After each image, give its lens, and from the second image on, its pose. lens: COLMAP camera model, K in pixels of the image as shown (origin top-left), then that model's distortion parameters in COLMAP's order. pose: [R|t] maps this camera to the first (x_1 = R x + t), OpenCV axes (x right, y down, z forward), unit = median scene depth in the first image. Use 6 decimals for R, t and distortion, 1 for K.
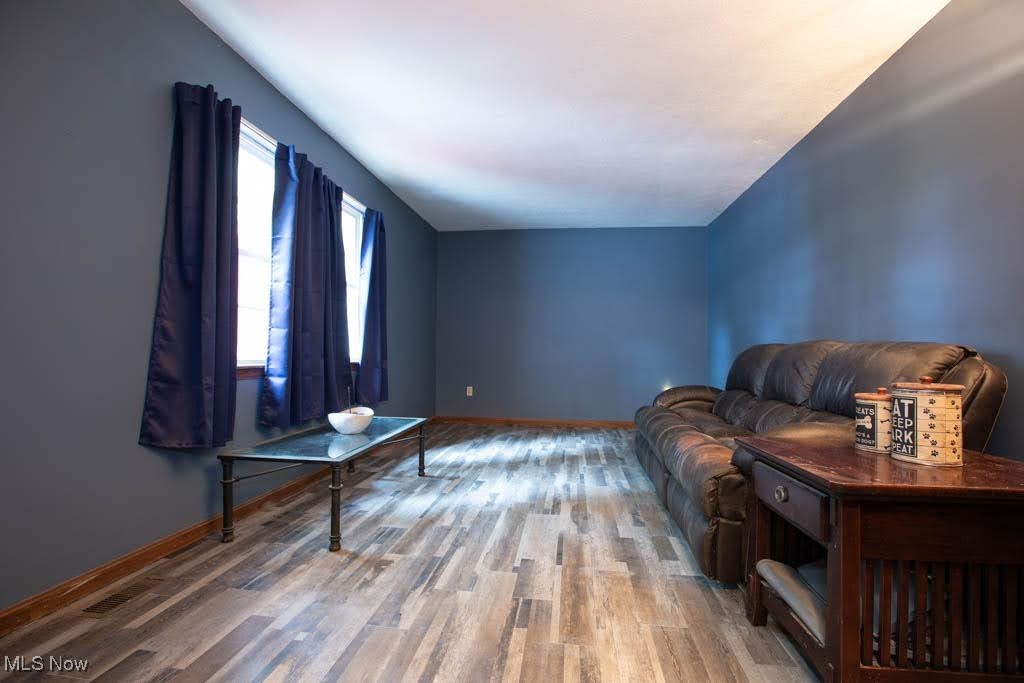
lens RADIAL K [[467.9, 0, 513.7], [0, 467.9, 348.9], [0, 0, 1]] dist [-0.054969, 0.019907]
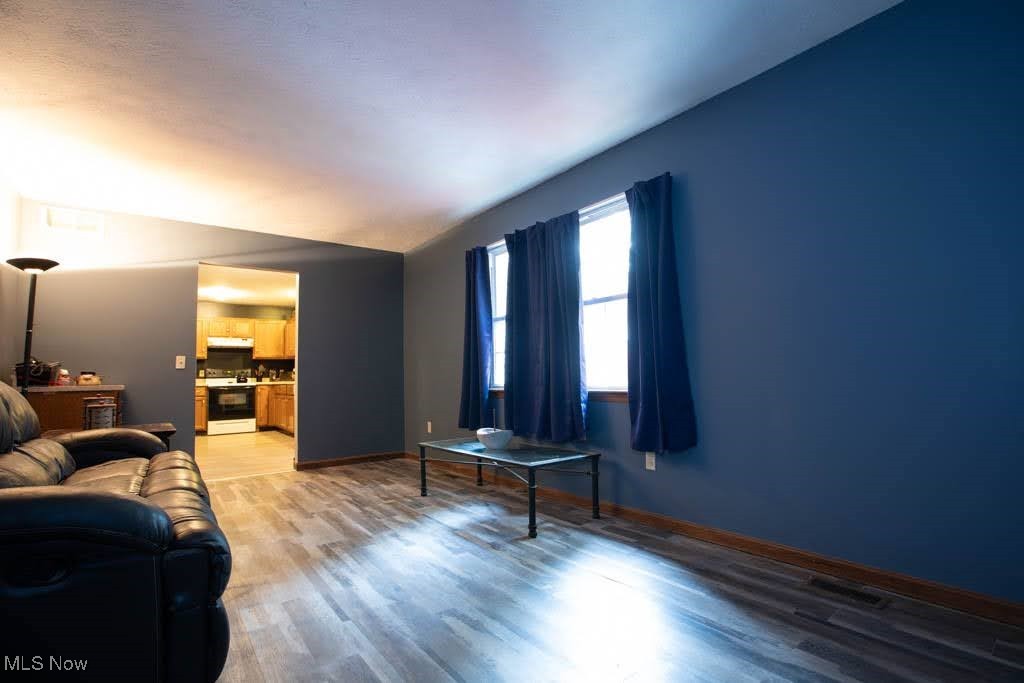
lens RADIAL K [[467.9, 0, 513.7], [0, 467.9, 348.9], [0, 0, 1]] dist [-0.054969, 0.019907]
pose [[-0.706154, -0.044979, -0.706628, 0.521487], [0.016165, 0.996696, -0.079597, 0.021326], [0.707873, -0.067631, -0.703094, 2.043686]]
